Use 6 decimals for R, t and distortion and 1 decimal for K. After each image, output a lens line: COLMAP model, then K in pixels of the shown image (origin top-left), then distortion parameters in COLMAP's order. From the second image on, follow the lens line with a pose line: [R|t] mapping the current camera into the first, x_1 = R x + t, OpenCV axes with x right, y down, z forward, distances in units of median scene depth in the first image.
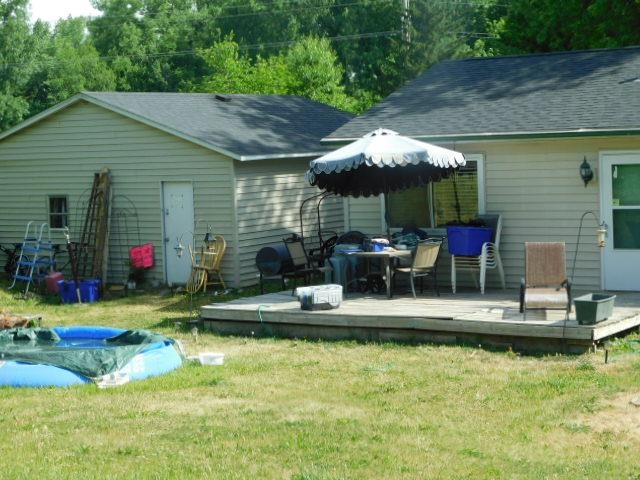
lens RADIAL K [[1350.4, 0, 320.0], [0, 1350.4, 239.9], [0, 0, 1]] dist [-0.006360, 0.000000]
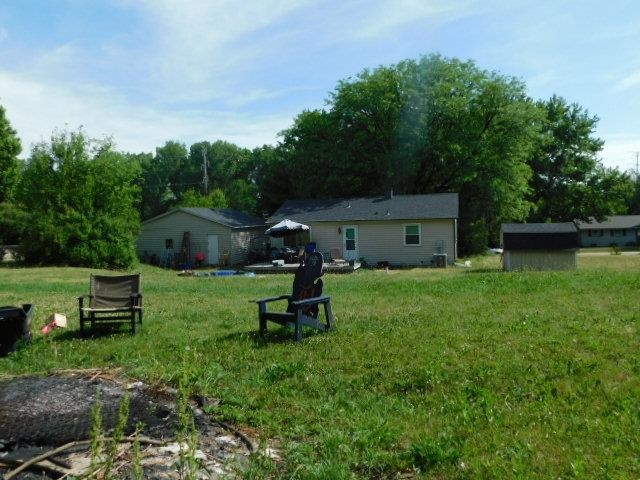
lens RADIAL K [[515.5, 0, 320.7], [0, 515.5, 240.0], [0, 0, 1]] dist [-0.000113, -0.000013]
pose [[0.947975, -0.005768, 0.318293, -0.327704], [0.018739, 0.999113, -0.037705, 0.032063], [-0.317793, 0.041708, 0.947242, -0.402493]]
